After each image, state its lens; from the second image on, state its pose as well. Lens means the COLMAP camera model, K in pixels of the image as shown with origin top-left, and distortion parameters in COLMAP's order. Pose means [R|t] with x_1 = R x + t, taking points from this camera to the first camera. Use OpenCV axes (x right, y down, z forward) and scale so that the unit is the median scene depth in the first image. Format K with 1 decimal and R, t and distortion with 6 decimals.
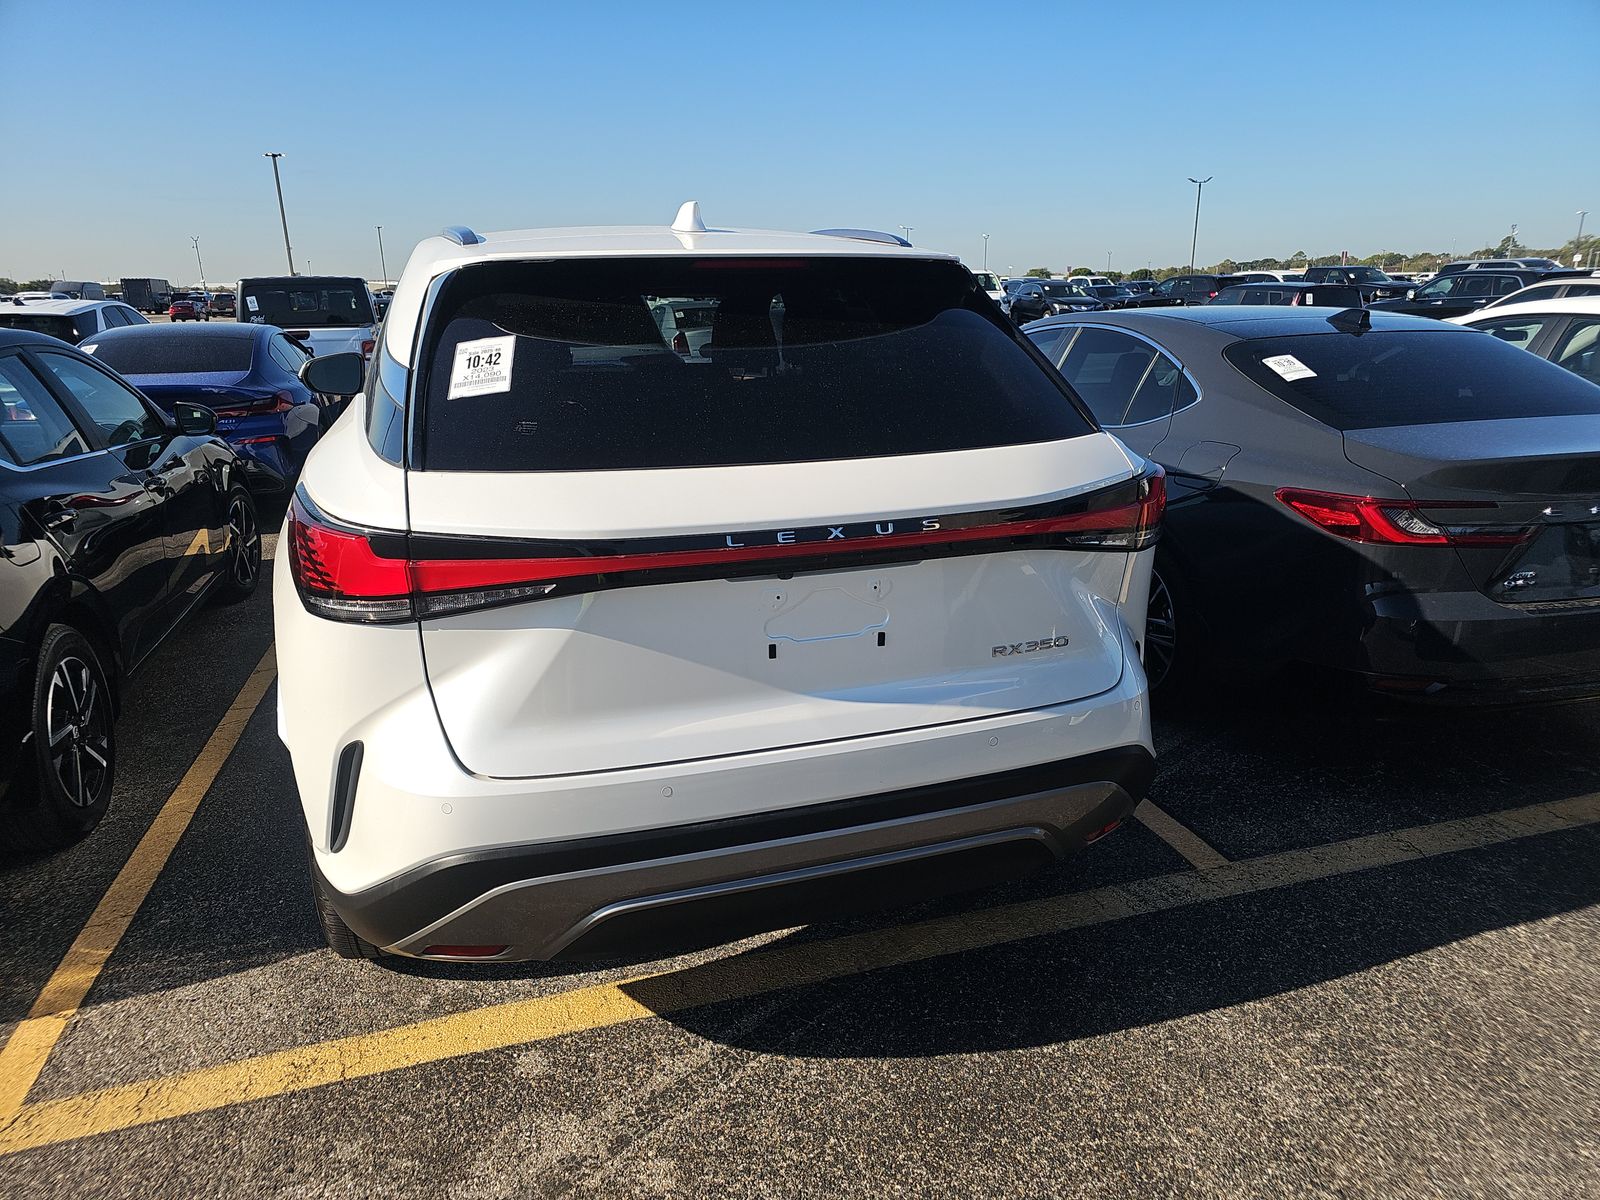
lens RADIAL K [[1066.1, 0, 811.9], [0, 1066.1, 609.6], [0, 0, 1]] dist [0.032367, -0.015533]
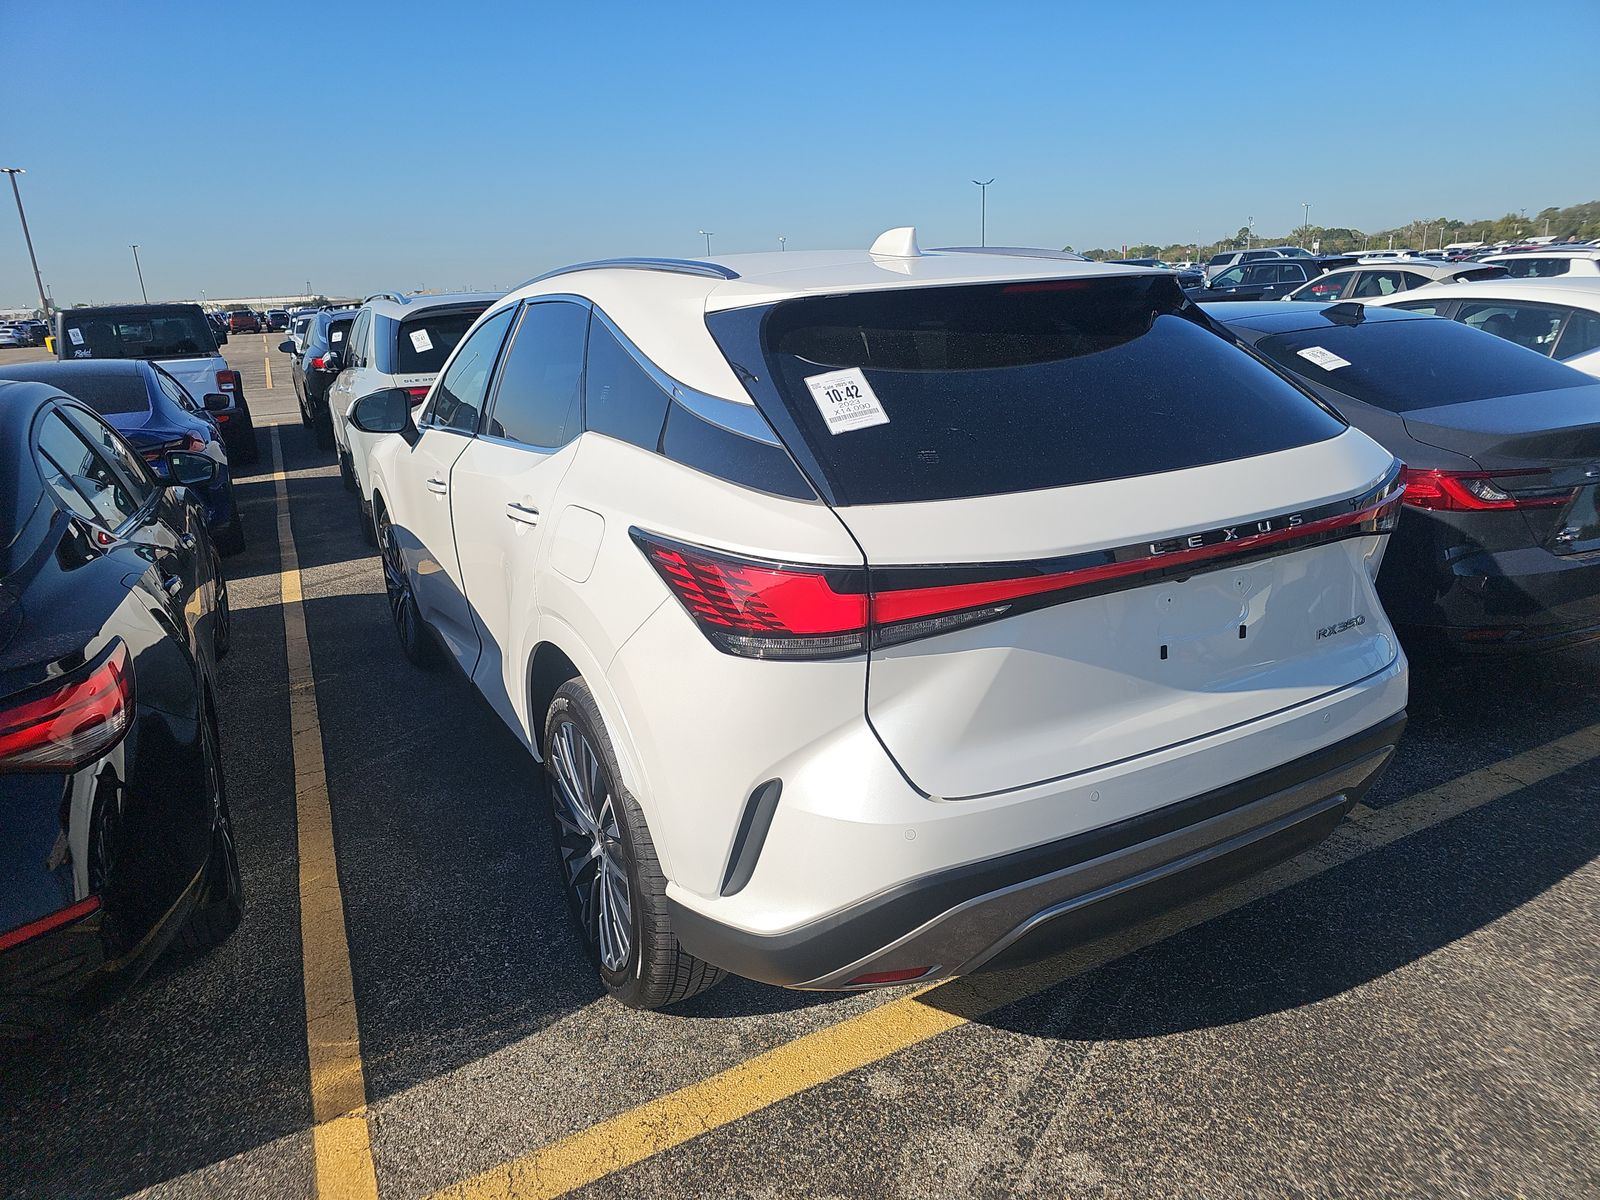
lens RADIAL K [[1066.1, 0, 815.2], [0, 1066.1, 590.1], [0, 0, 1]] dist [0.032367, -0.015533]
pose [[0.982625, -0.082094, 0.166457, -0.442598], [0.085441, 0.996258, -0.013036, -0.030075], [-0.164764, 0.027032, 0.985962, 0.007991]]
